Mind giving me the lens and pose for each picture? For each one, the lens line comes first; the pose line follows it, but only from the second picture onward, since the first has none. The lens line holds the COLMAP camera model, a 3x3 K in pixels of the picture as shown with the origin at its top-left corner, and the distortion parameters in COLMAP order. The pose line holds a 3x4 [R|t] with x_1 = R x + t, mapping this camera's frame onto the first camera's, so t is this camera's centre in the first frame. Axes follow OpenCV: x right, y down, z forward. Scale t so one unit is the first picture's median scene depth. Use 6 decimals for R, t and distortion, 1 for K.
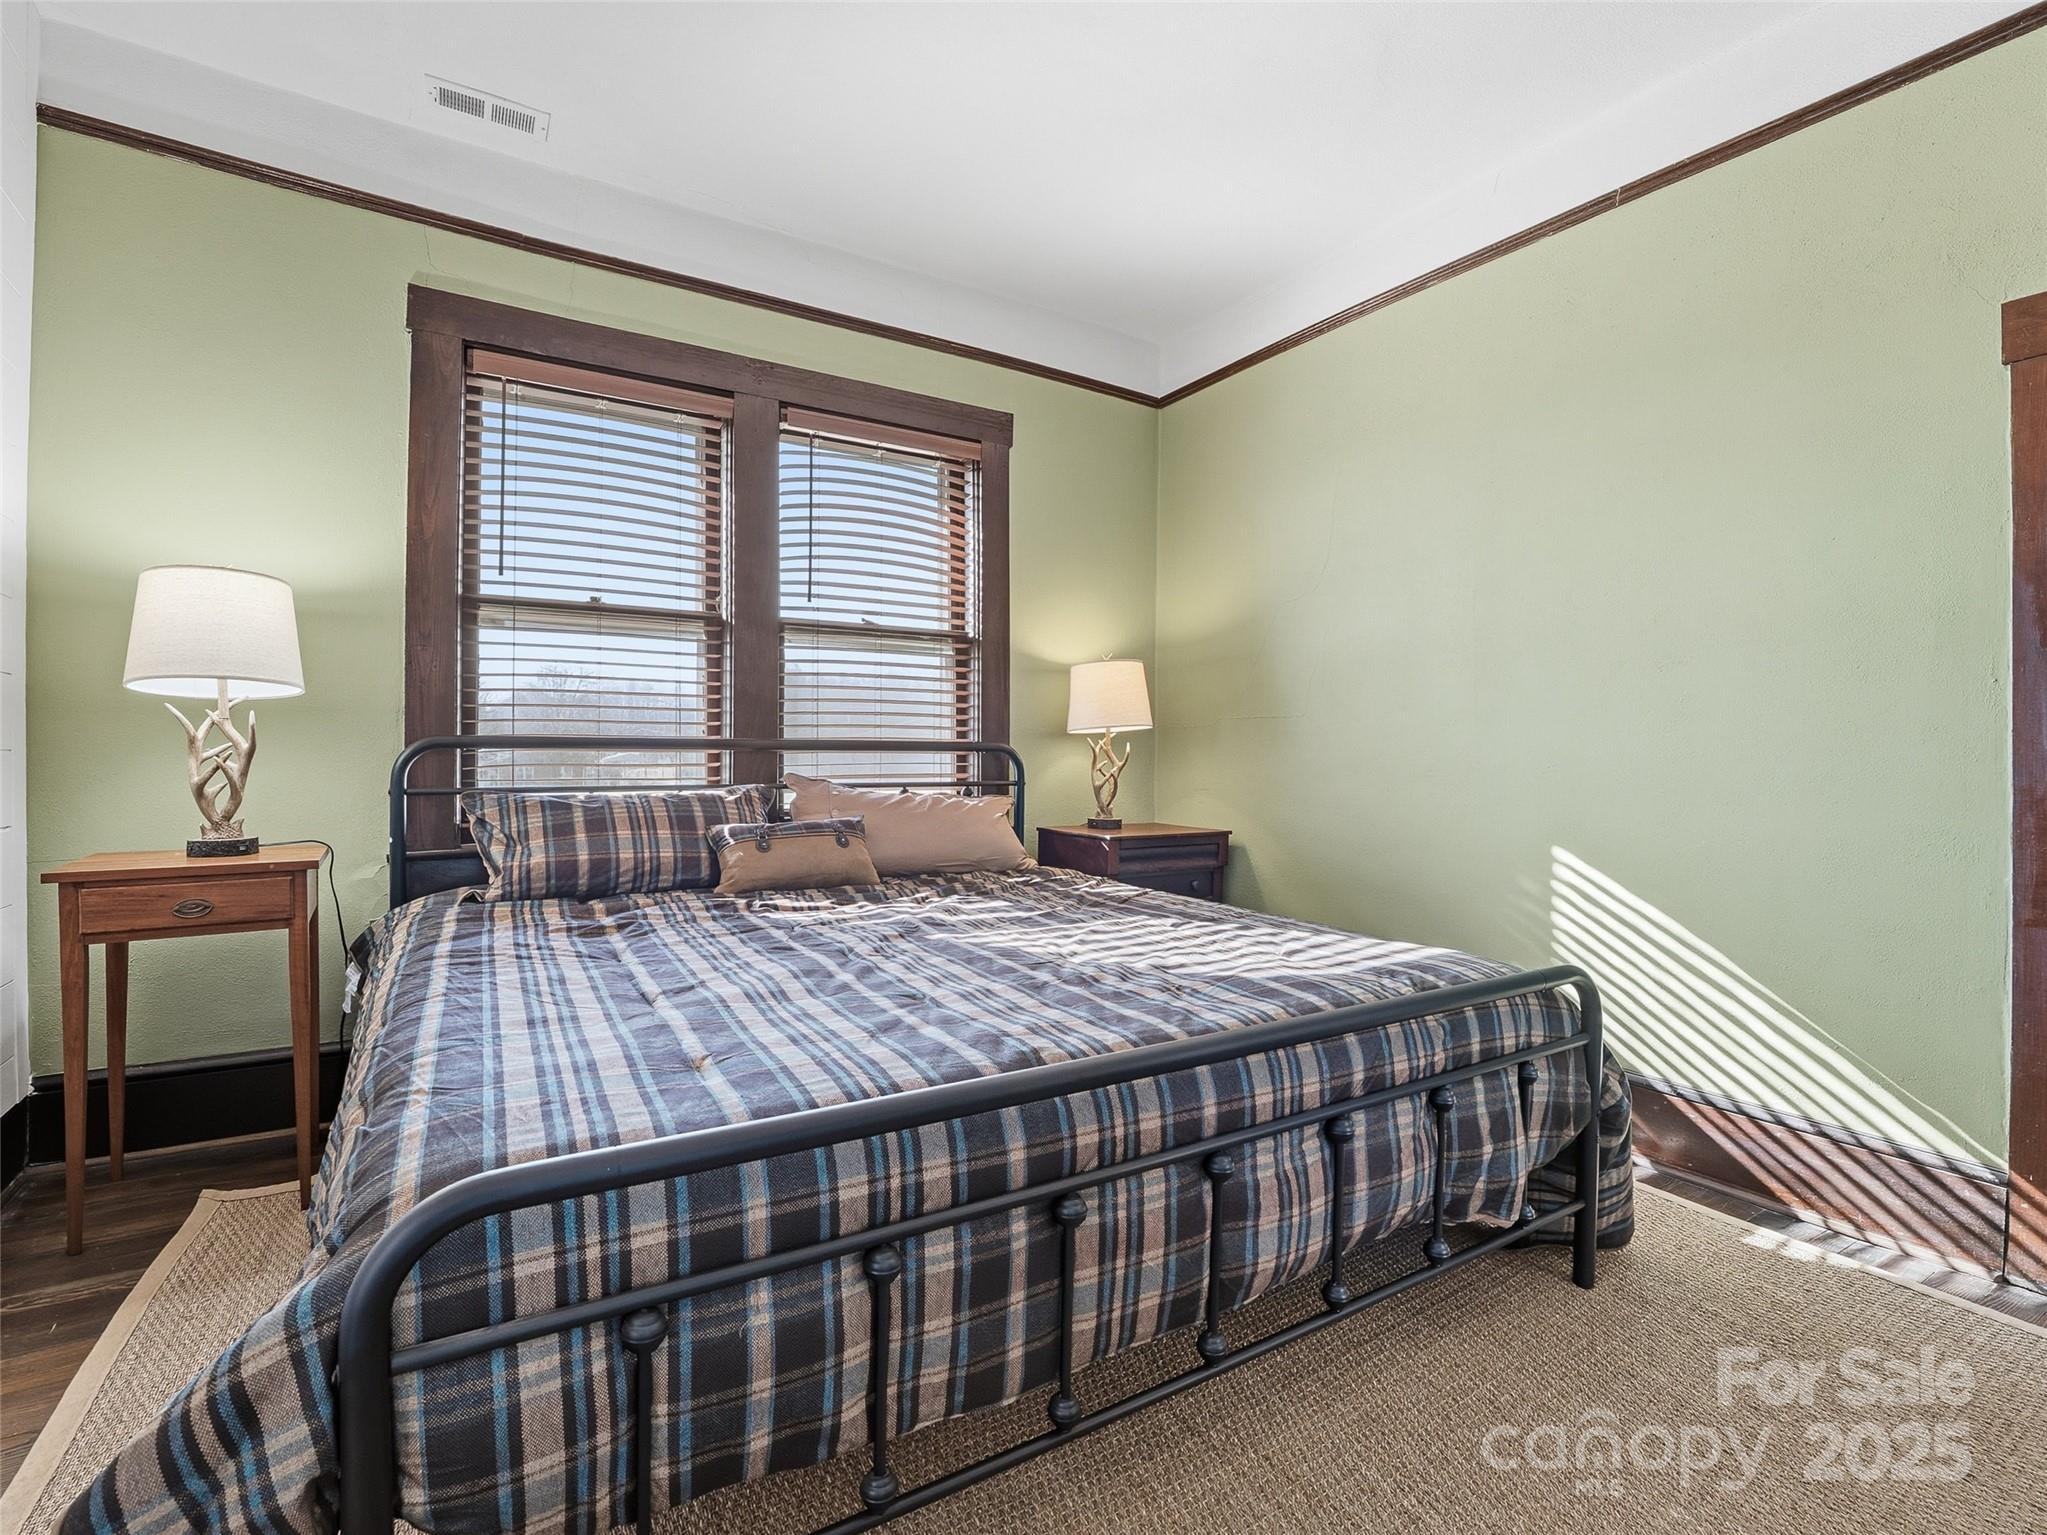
lens RADIAL K [[986.7, 0, 1023.5], [0, 986.7, 767.5], [0, 0, 1]] dist [-0.027850, 0.000814]
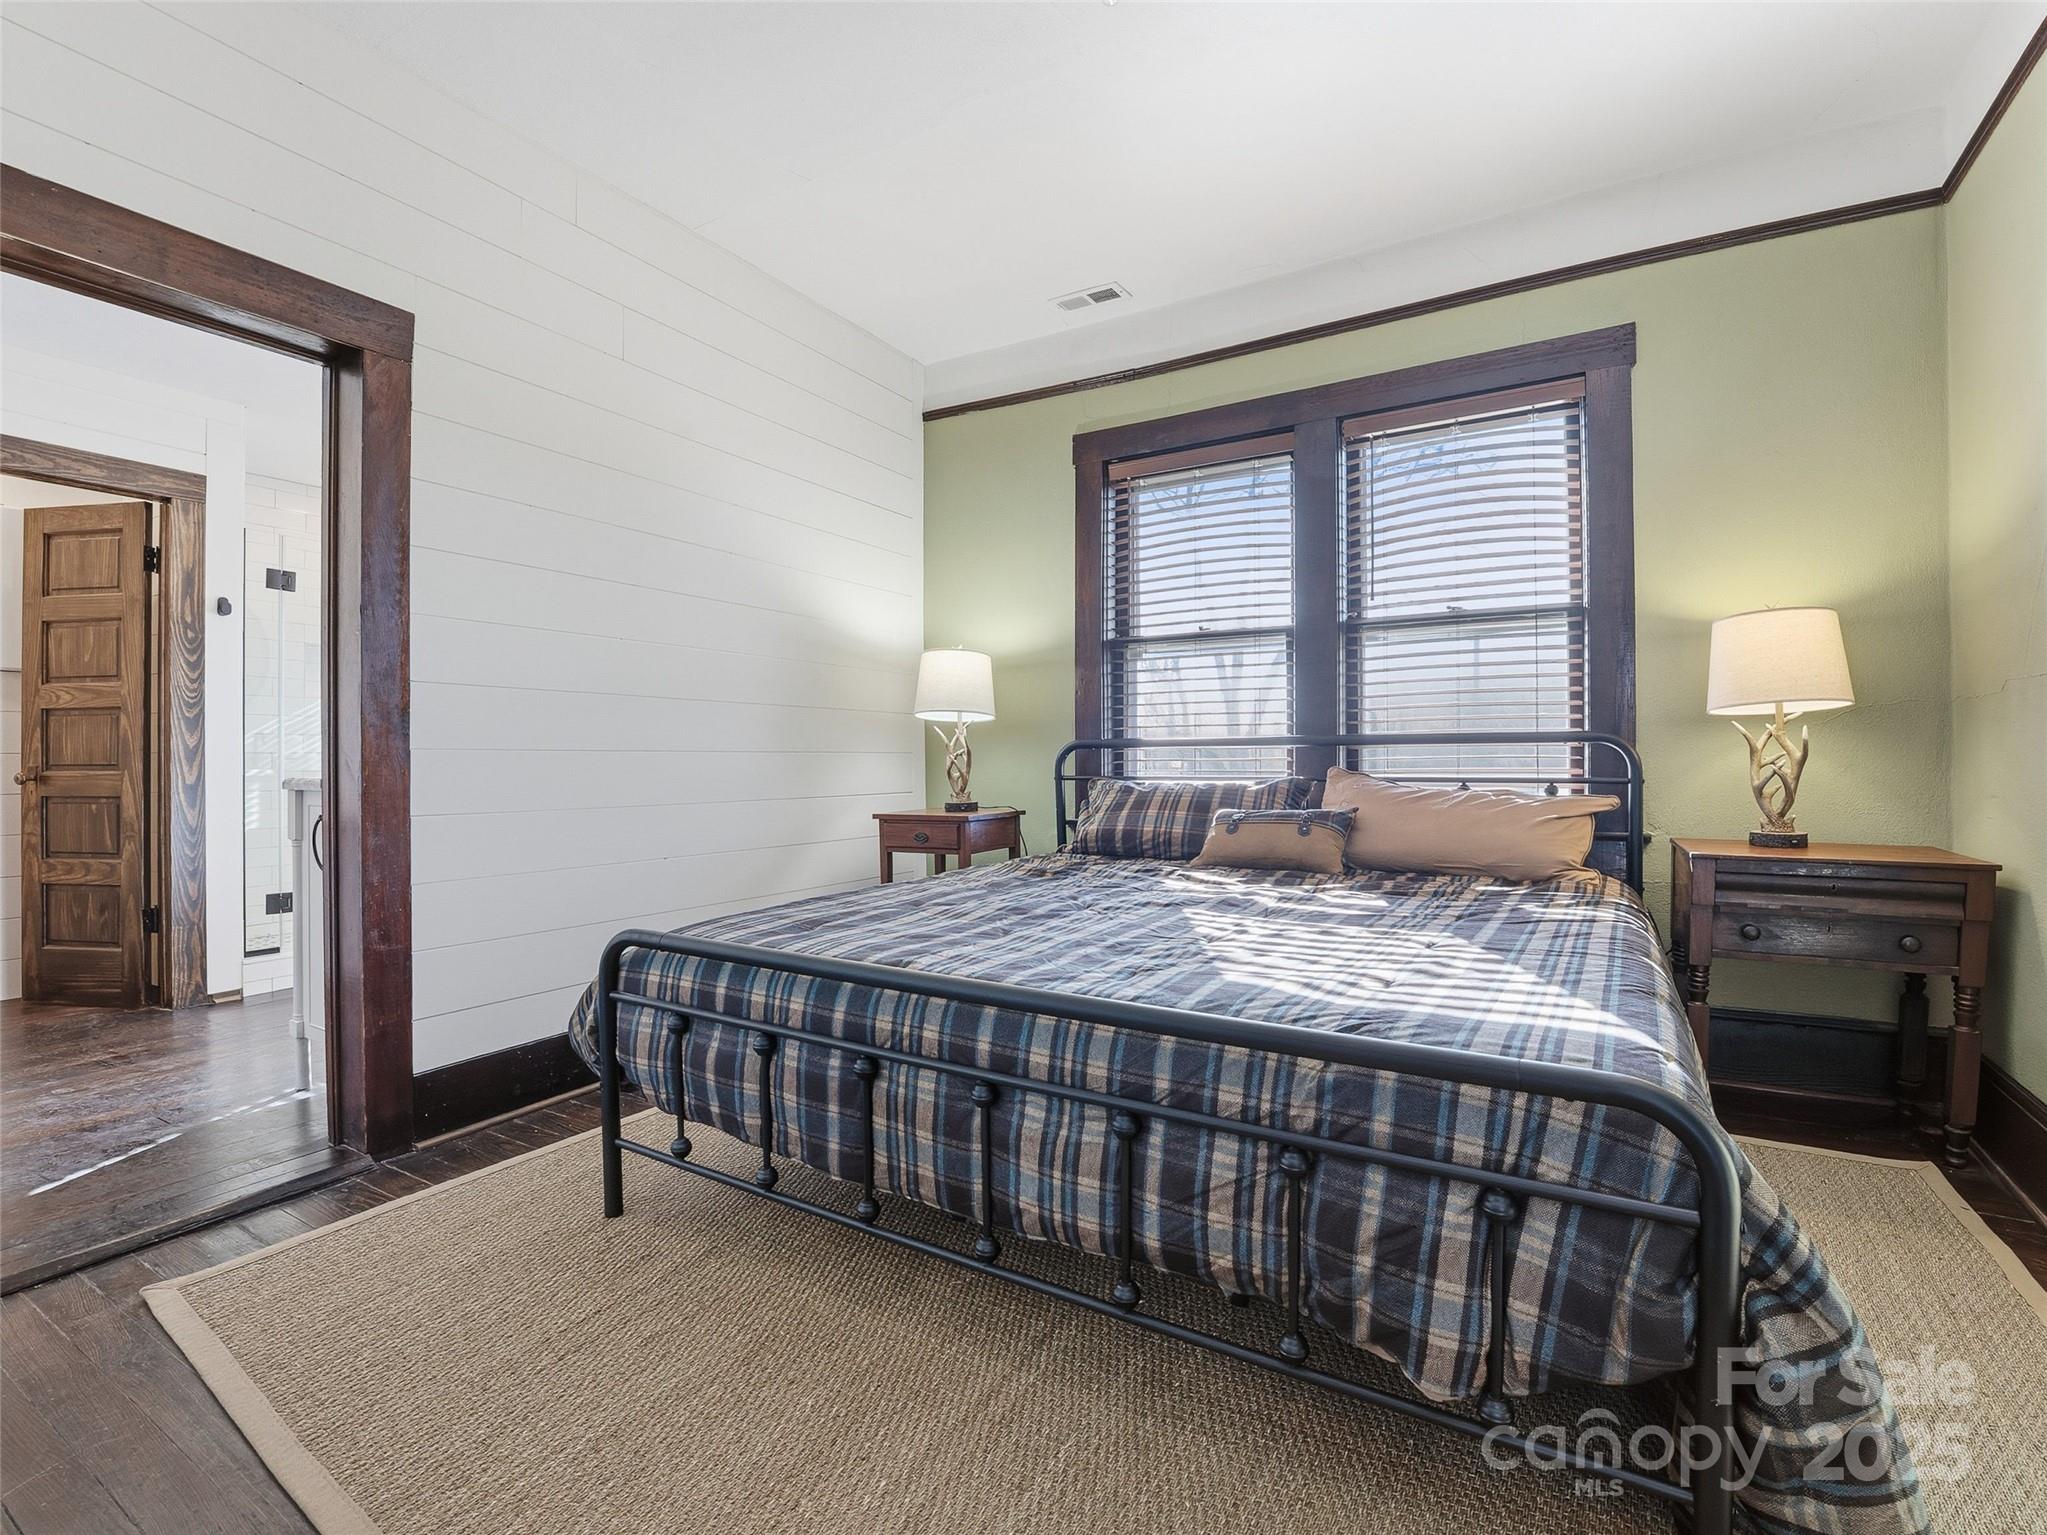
lens RADIAL K [[986.7, 0, 1023.5], [0, 986.7, 767.5], [0, 0, 1]] dist [-0.027850, 0.000814]
pose [[0.421854, 0.003056, -0.906659, 0.795568], [-0.001684, 0.999995, 0.002587, 0.006136], [0.906662, 0.000436, 0.421857, 0.335346]]
